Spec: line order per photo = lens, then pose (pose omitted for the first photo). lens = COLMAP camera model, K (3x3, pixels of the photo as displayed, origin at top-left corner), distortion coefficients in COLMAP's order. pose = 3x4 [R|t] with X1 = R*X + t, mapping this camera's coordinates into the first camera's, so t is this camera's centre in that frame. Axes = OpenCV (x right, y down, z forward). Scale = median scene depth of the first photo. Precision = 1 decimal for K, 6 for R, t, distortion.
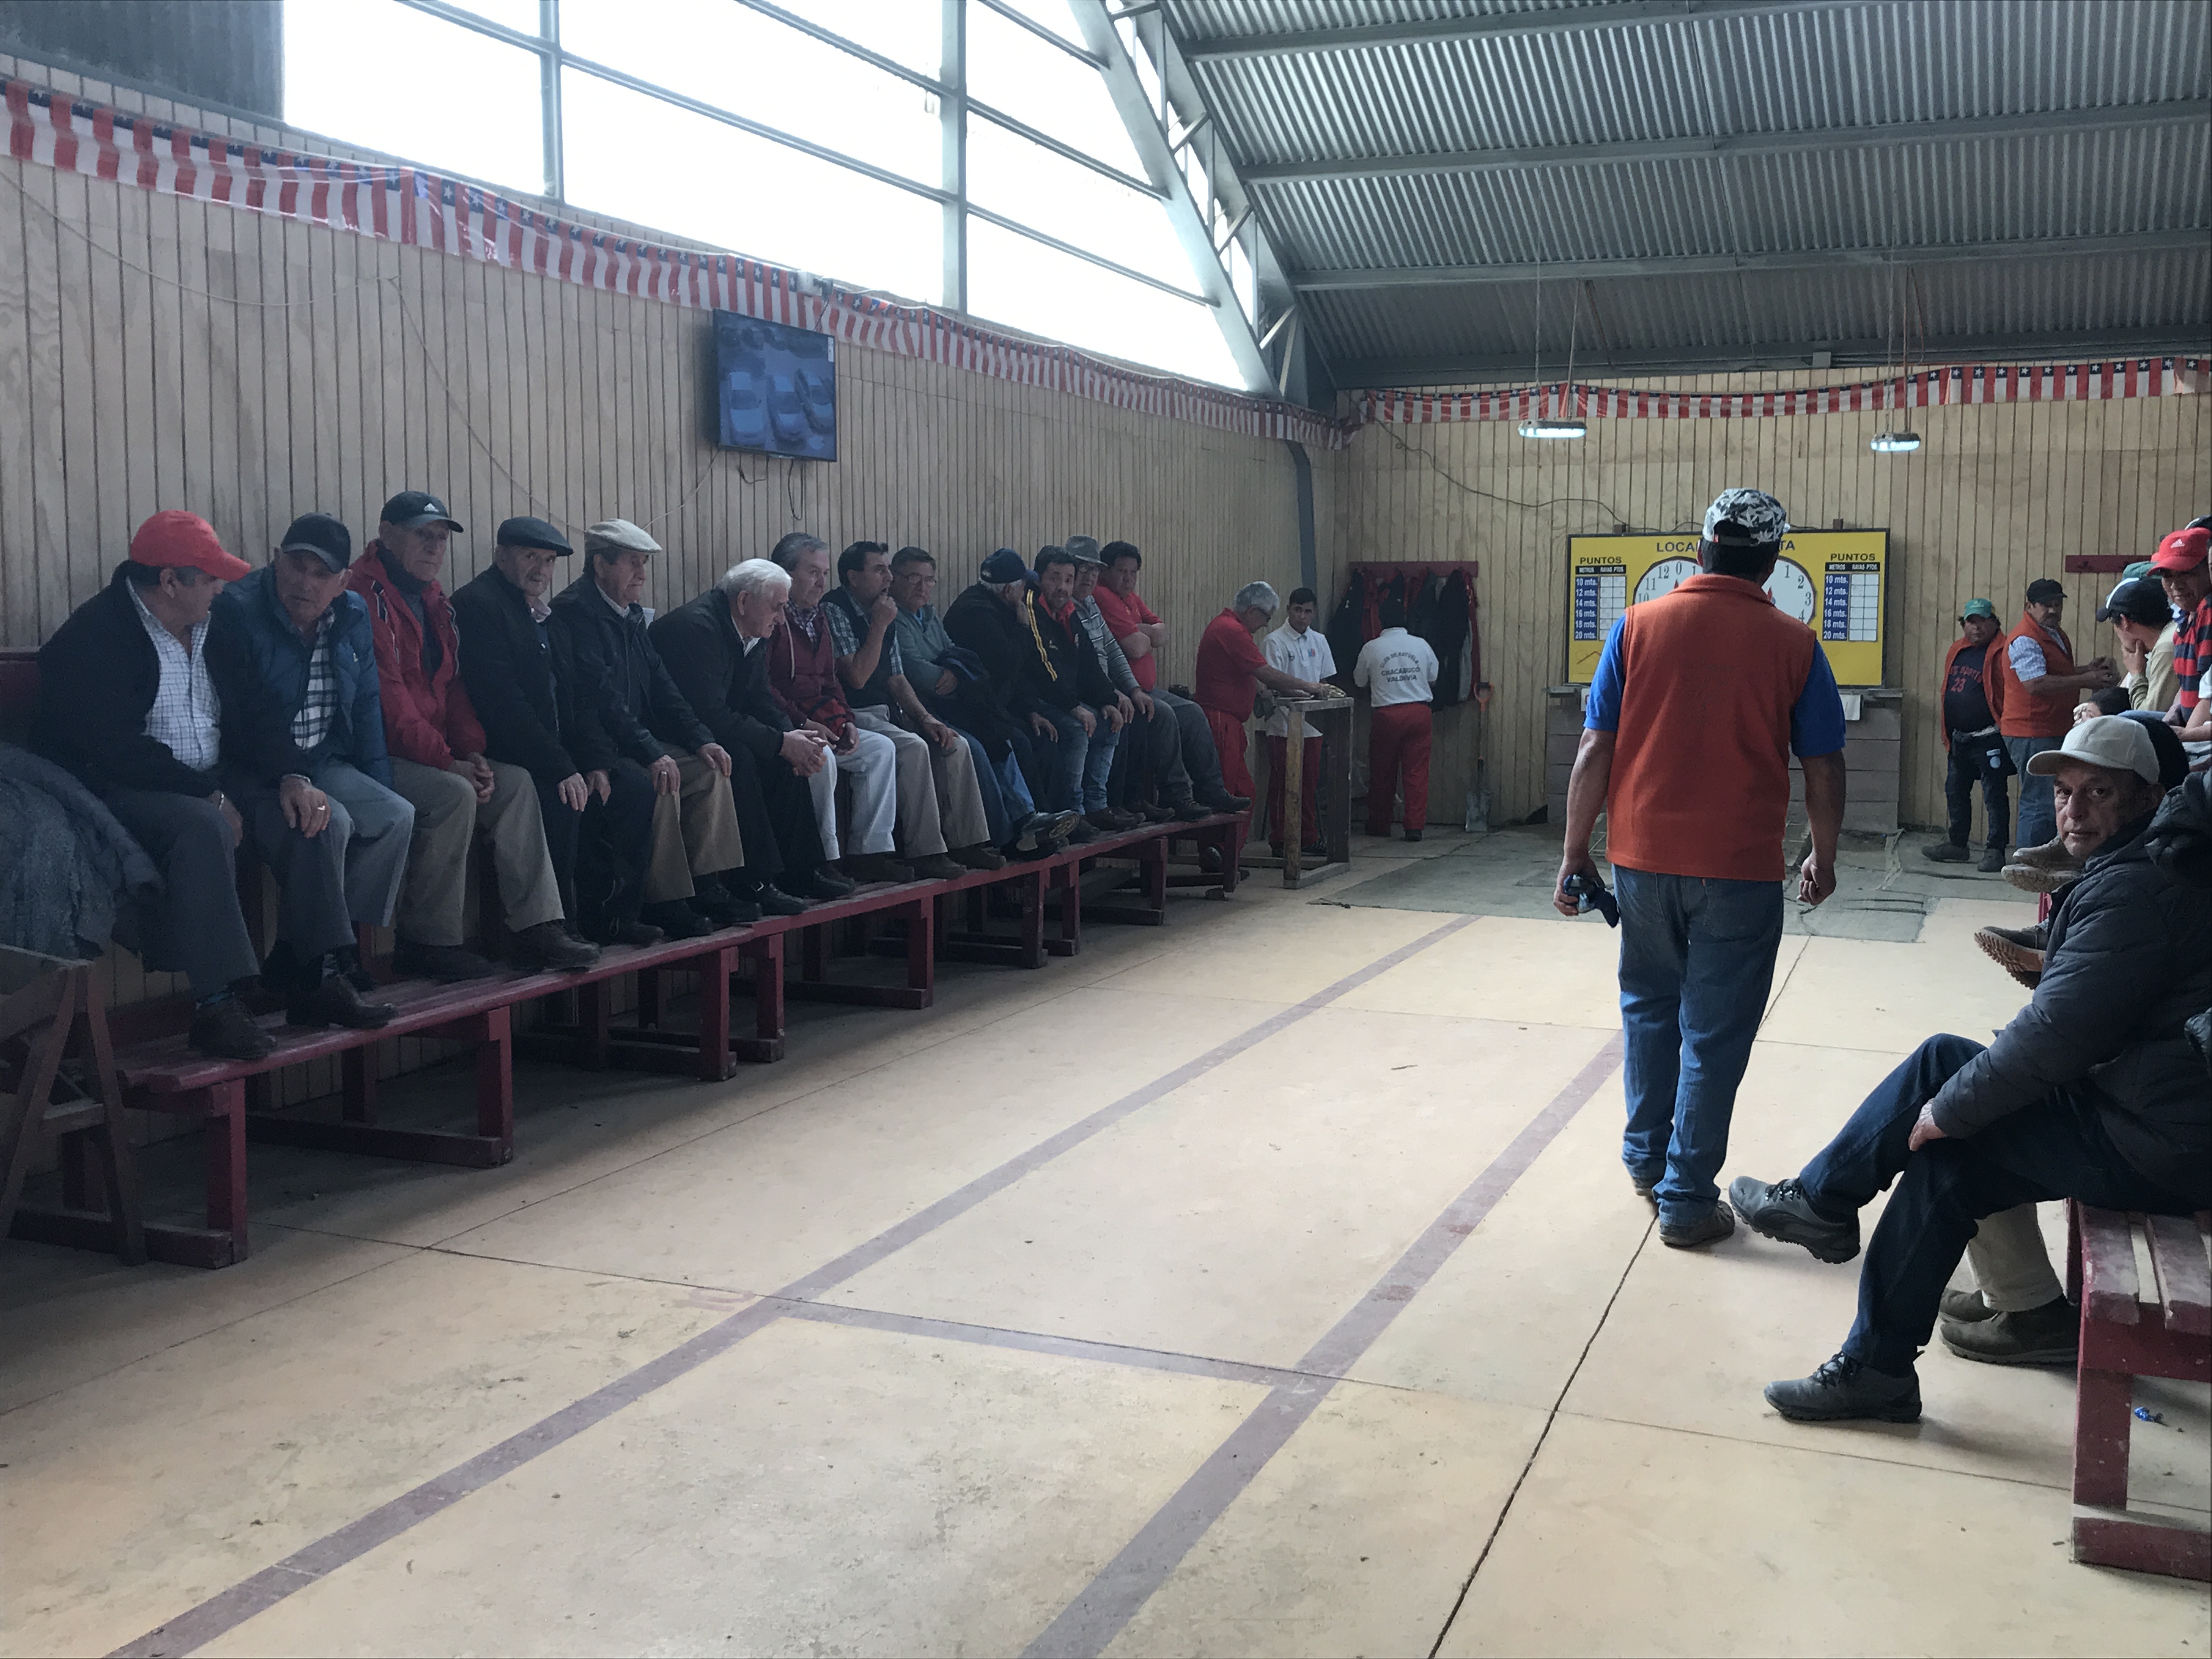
lens RADIAL K [[2357.9, 0, 1052.4], [0, 2357.9, 832.6], [0, 0, 1]] dist [-0.002564, 0.000000]
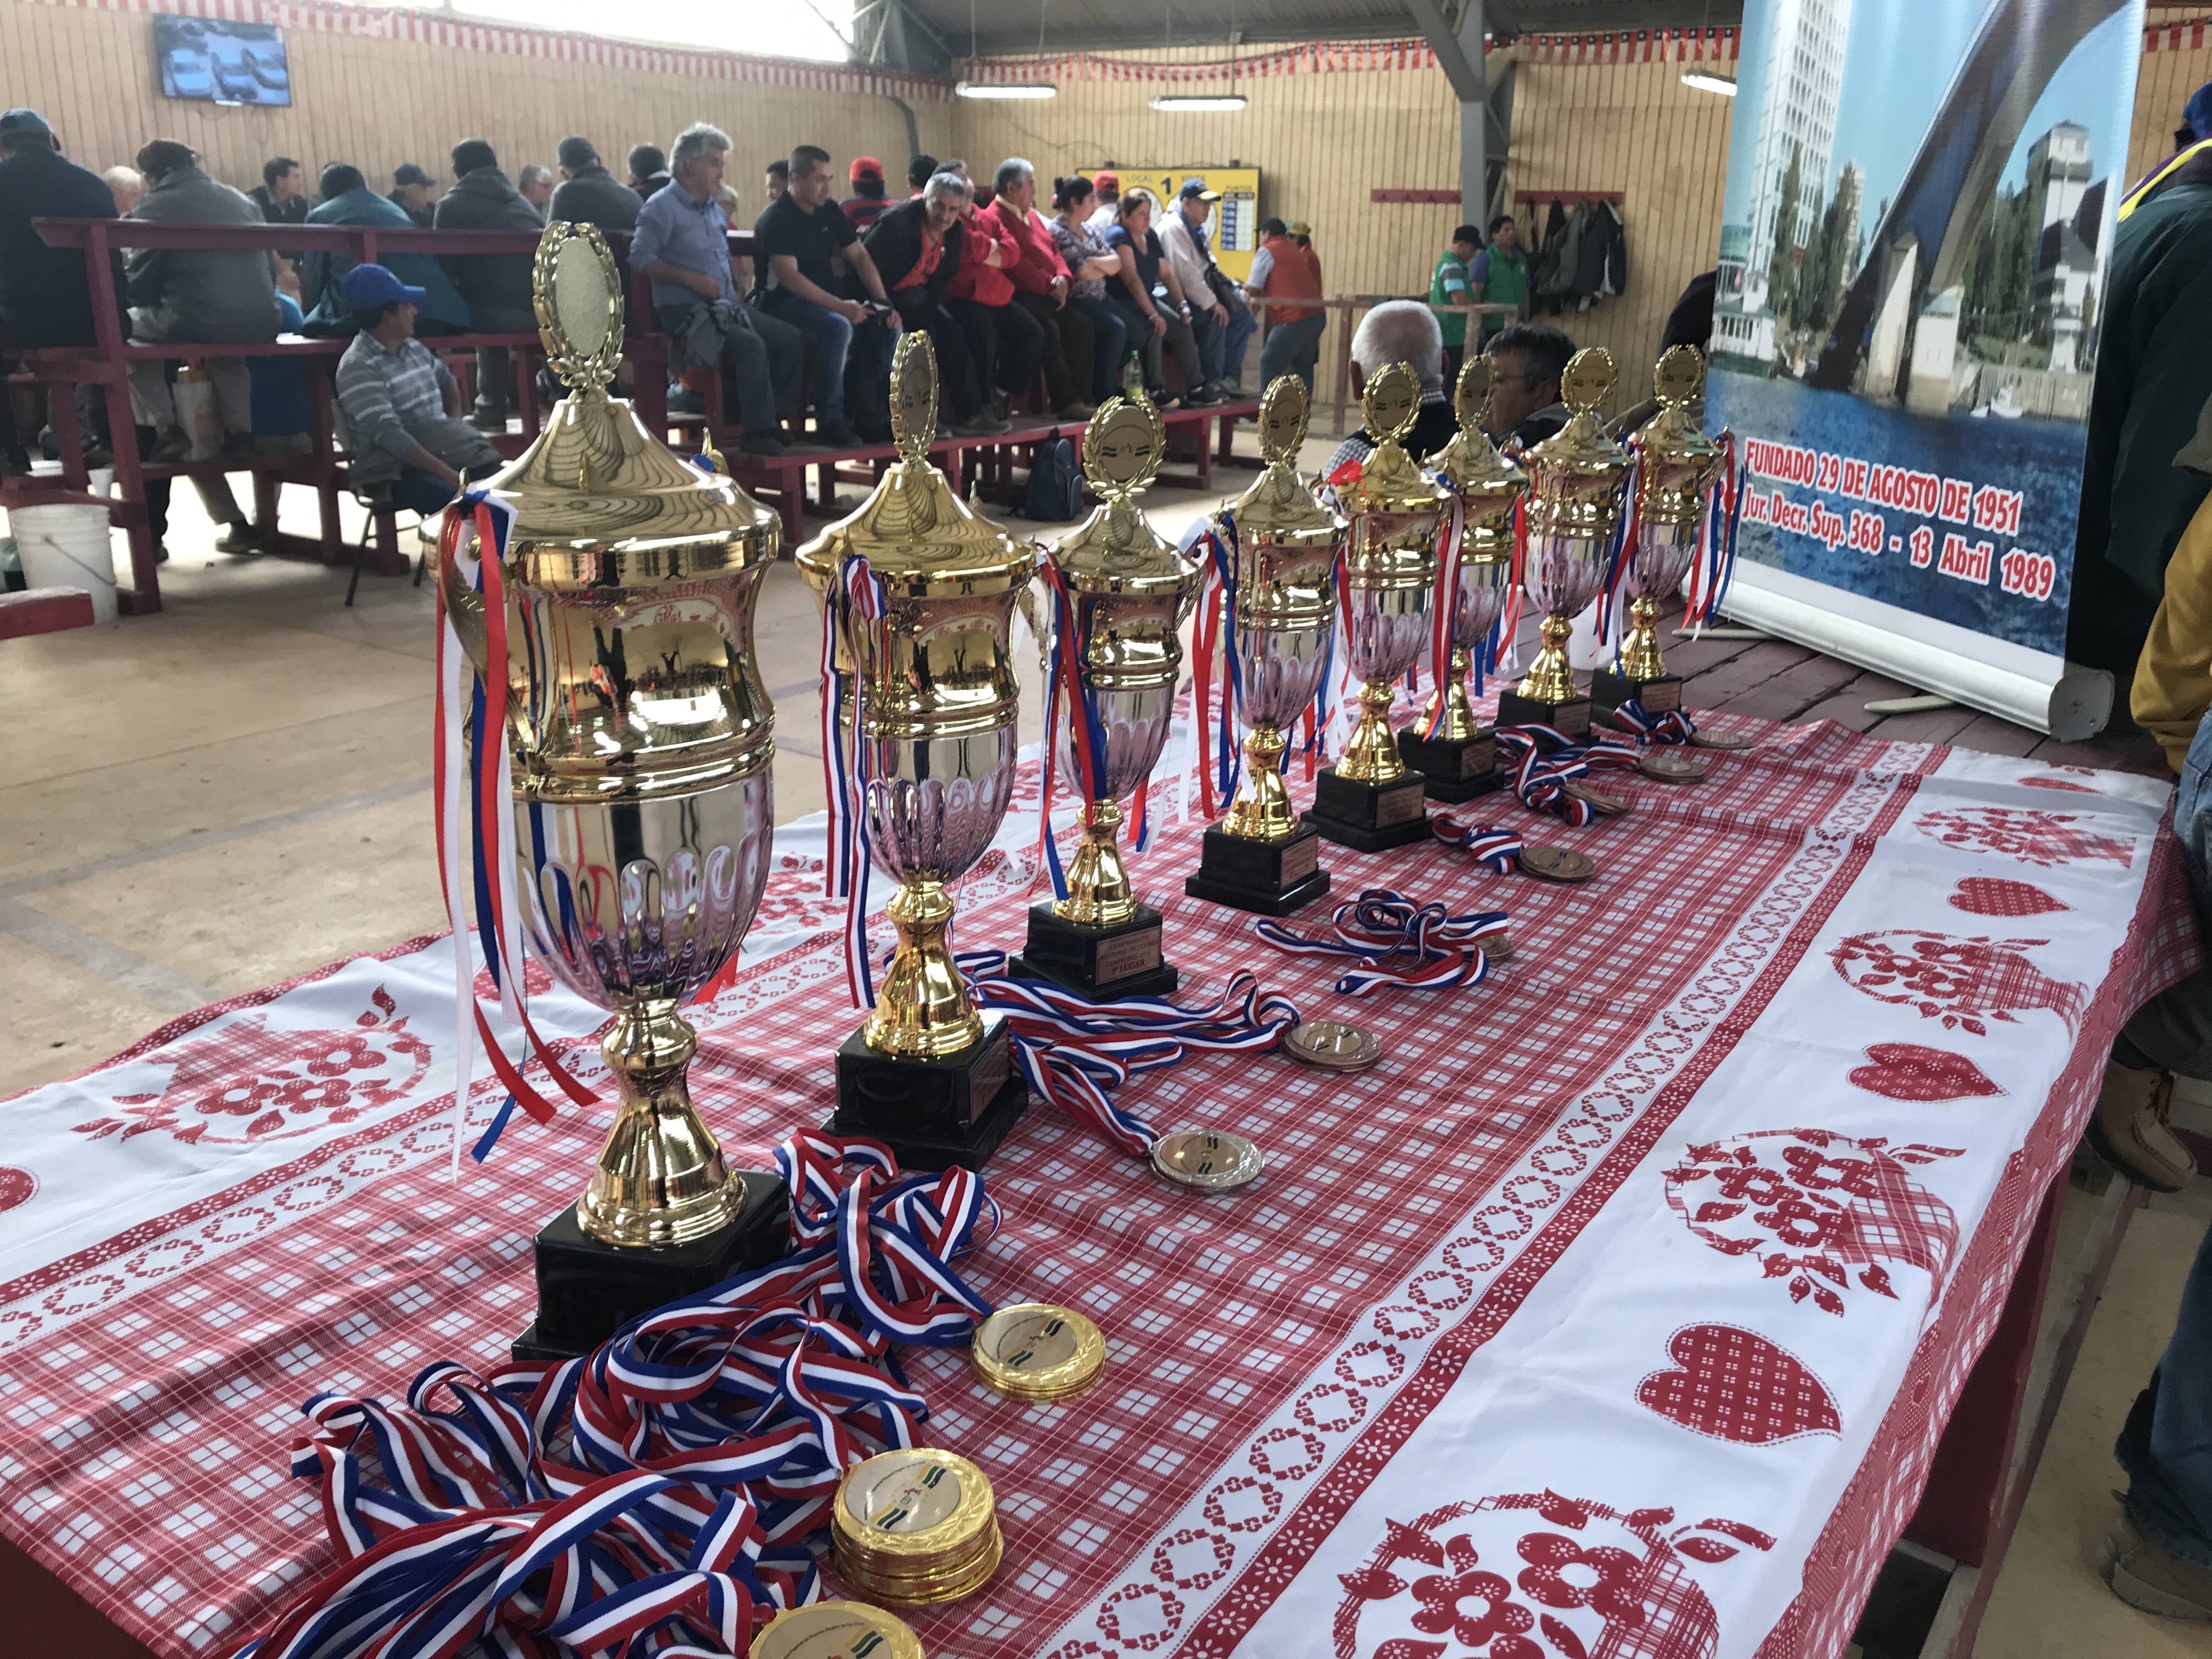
lens RADIAL K [[1806.9, 0, 1087.8], [0, 1806.9, 830.0], [0, 0, 1]] dist [0.046968, -0.067033]
pose [[0.980925, 0.080703, -0.176842, 0.483379], [-0.039979, 0.974054, 0.222755, 0.018092], [0.190231, -0.211436, 0.958701, -0.140696]]
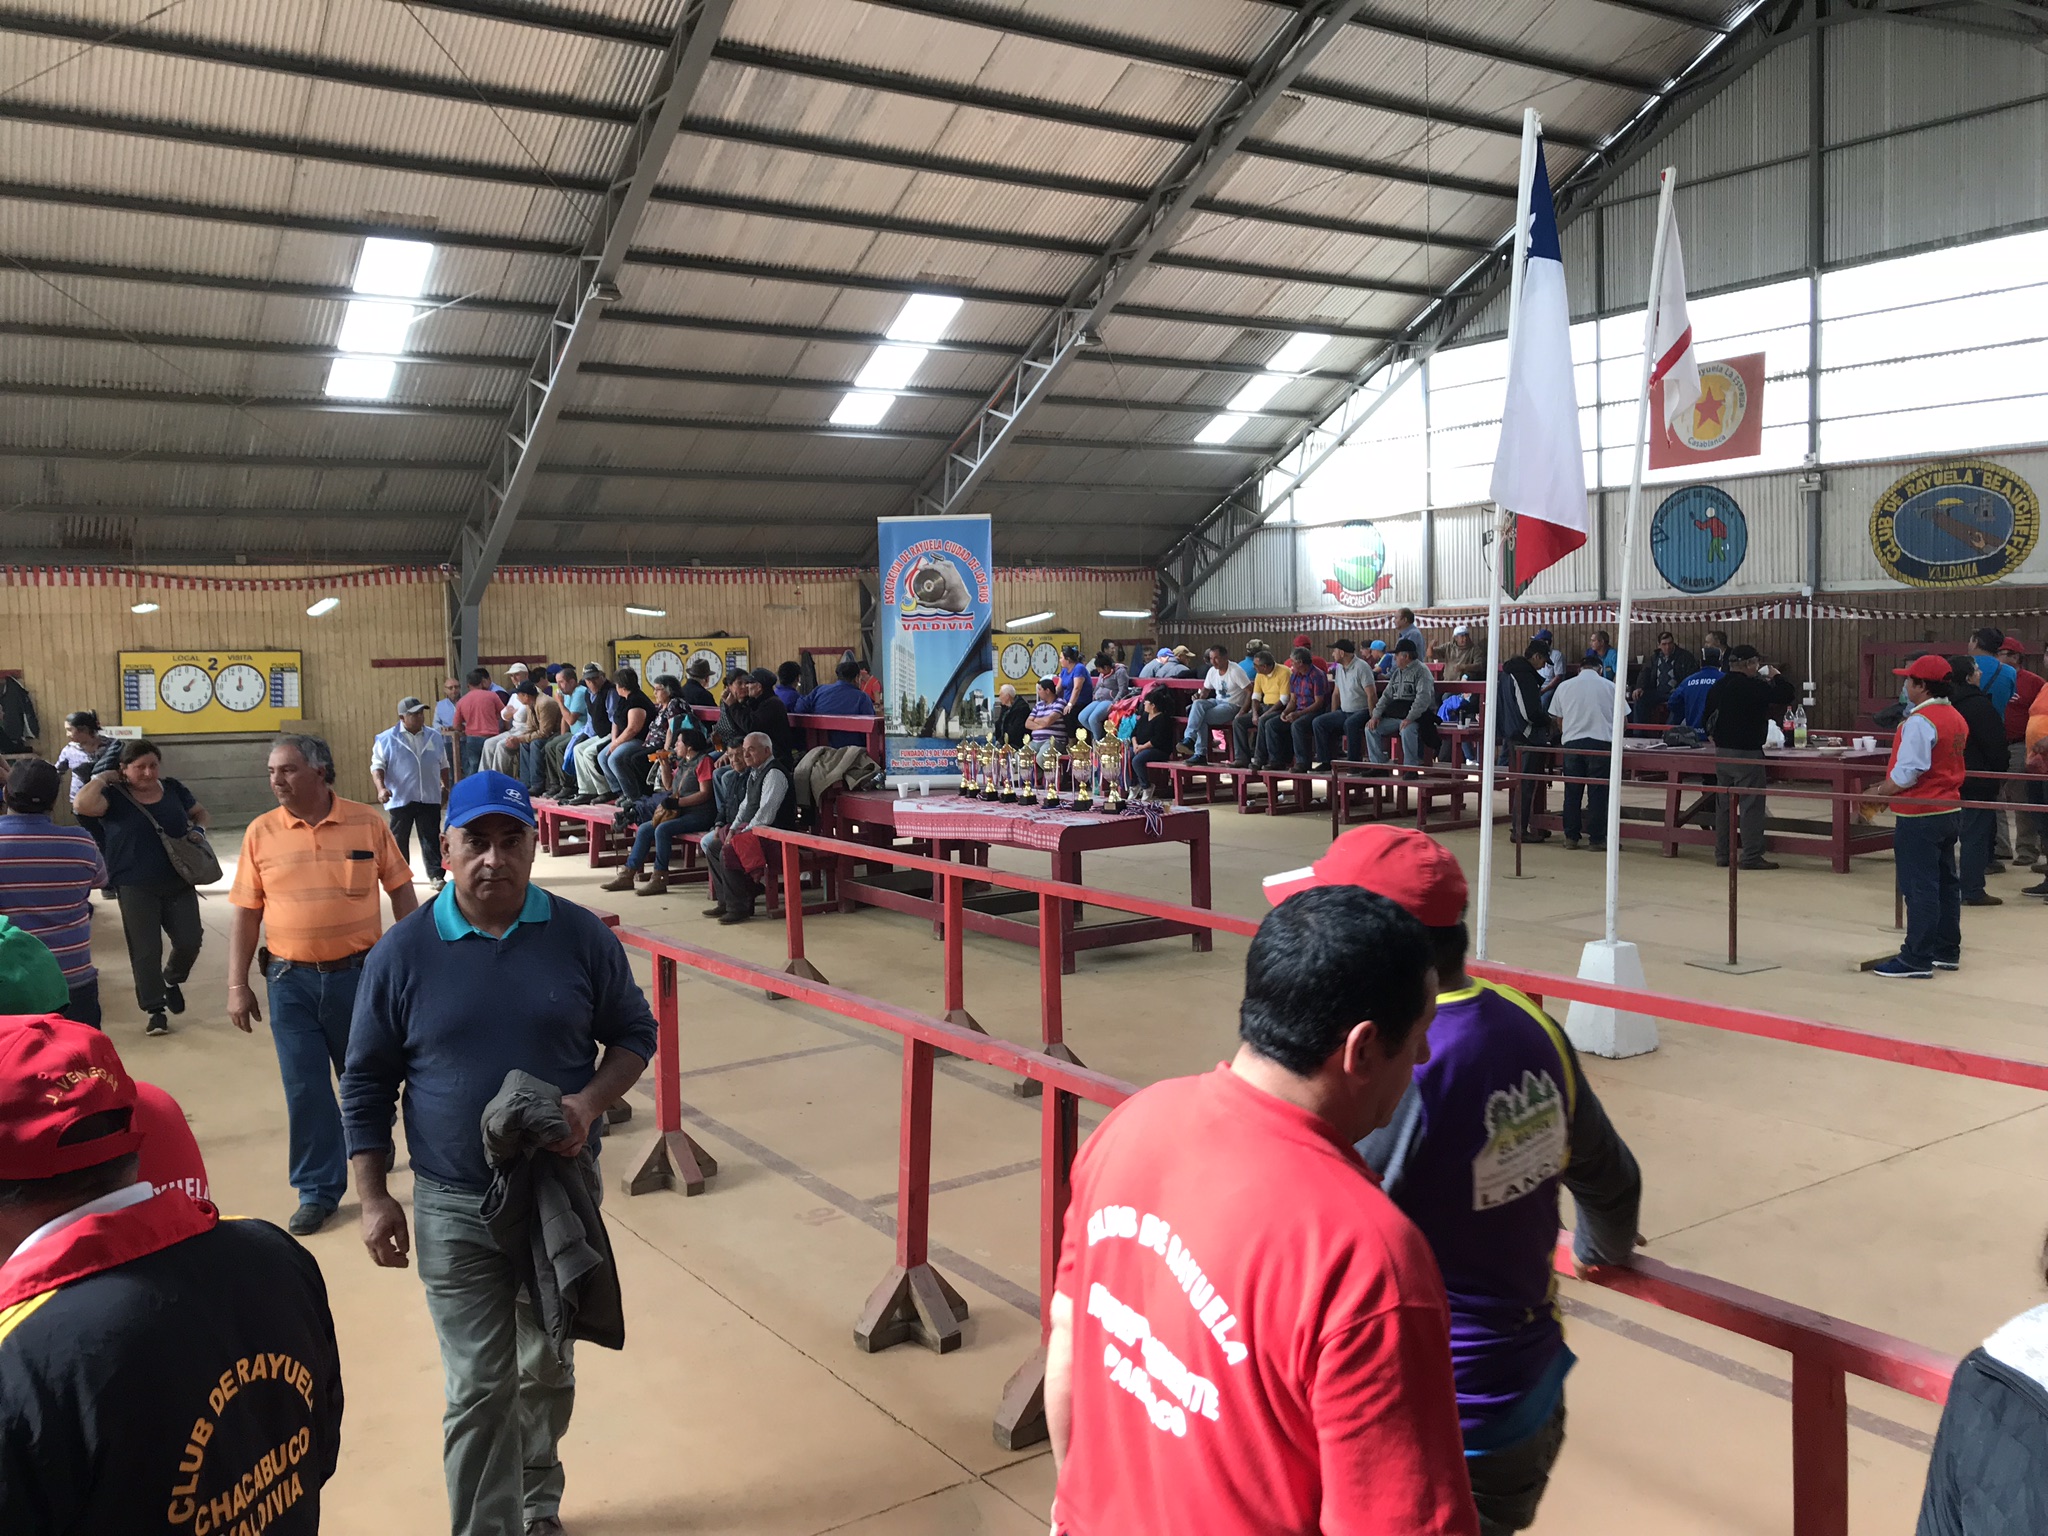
lens RADIAL K [[1672.9, 0, 1021.8], [0, 1672.9, 769.4], [0, 0, 1]] dist [0.046968, -0.067033]
pose [[0.529386, -0.083087, 0.844303, -0.138123], [0.105837, 0.993886, 0.031446, 0.007827], [-0.841753, 0.072711, 0.534943, -0.419749]]
